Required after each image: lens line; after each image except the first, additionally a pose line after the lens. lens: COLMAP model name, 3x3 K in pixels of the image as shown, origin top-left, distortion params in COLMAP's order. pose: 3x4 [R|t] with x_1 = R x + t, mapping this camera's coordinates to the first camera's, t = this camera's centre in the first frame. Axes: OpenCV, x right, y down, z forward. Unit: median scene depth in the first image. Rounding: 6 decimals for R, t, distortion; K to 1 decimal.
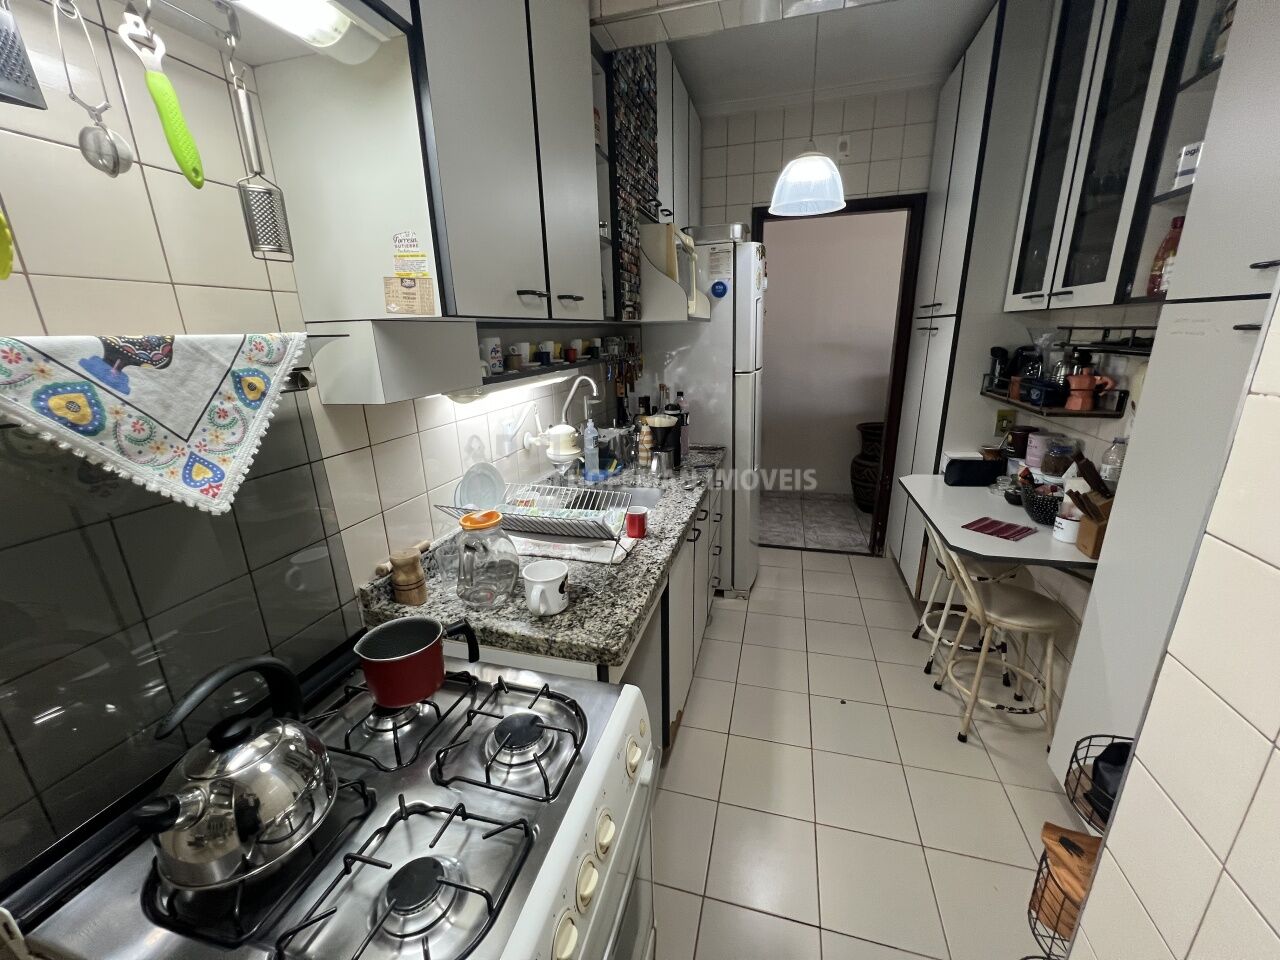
lens RADIAL K [[512.6, 0, 636.7], [0, 512.6, 481.3], [0, 0, 1]] dist [0.002645, 0.000101]
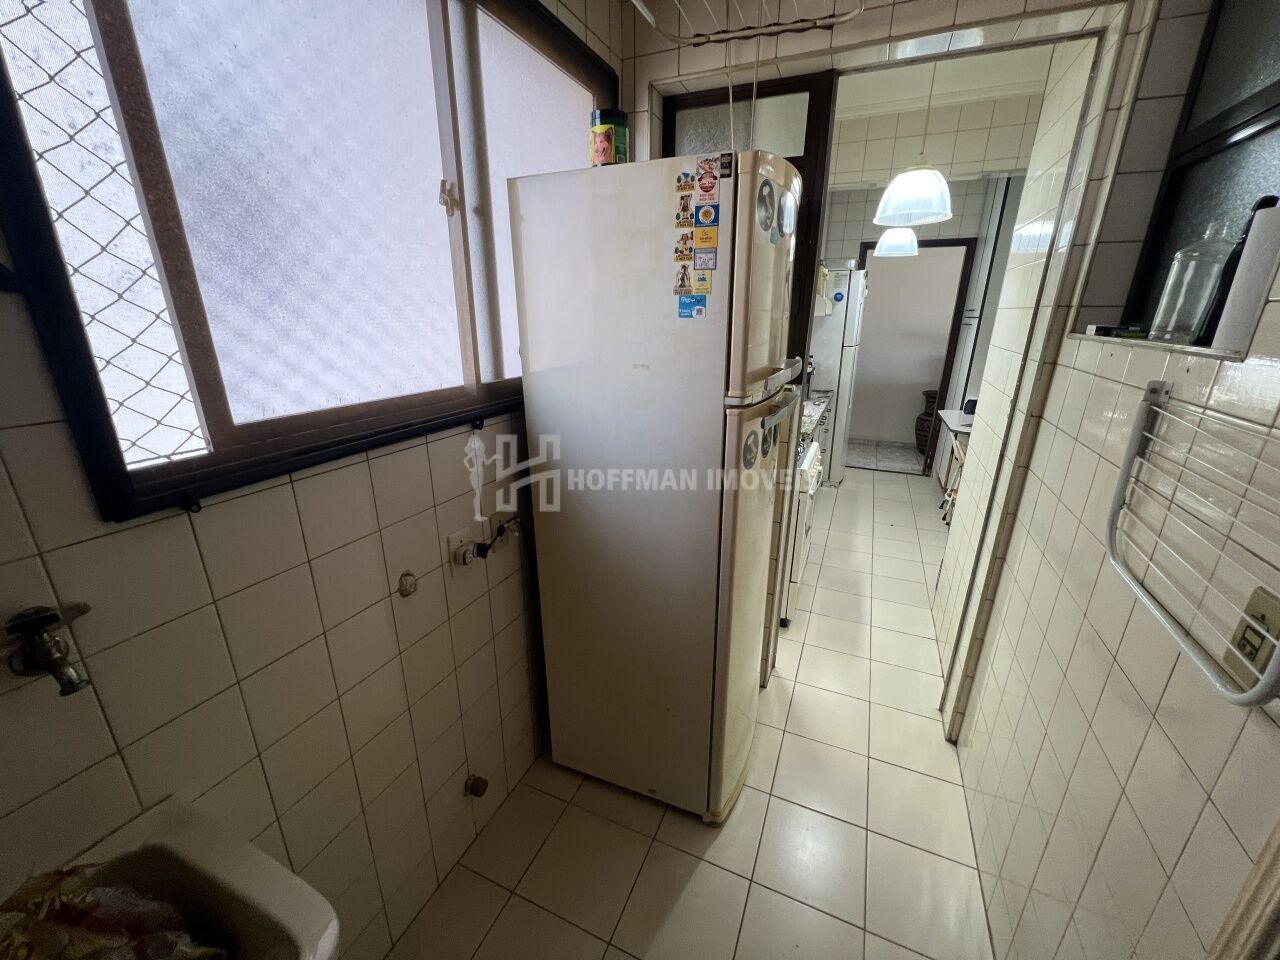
lens RADIAL K [[512.6, 0, 646.6], [0, 512.6, 479.3], [0, 0, 1]] dist [0.002645, 0.000101]
pose [[0.990884, 0.076290, -0.111031, -0.205321], [-0.073946, 0.996947, 0.025086, 0.206029], [0.112605, -0.016647, 0.993500, -0.680481]]
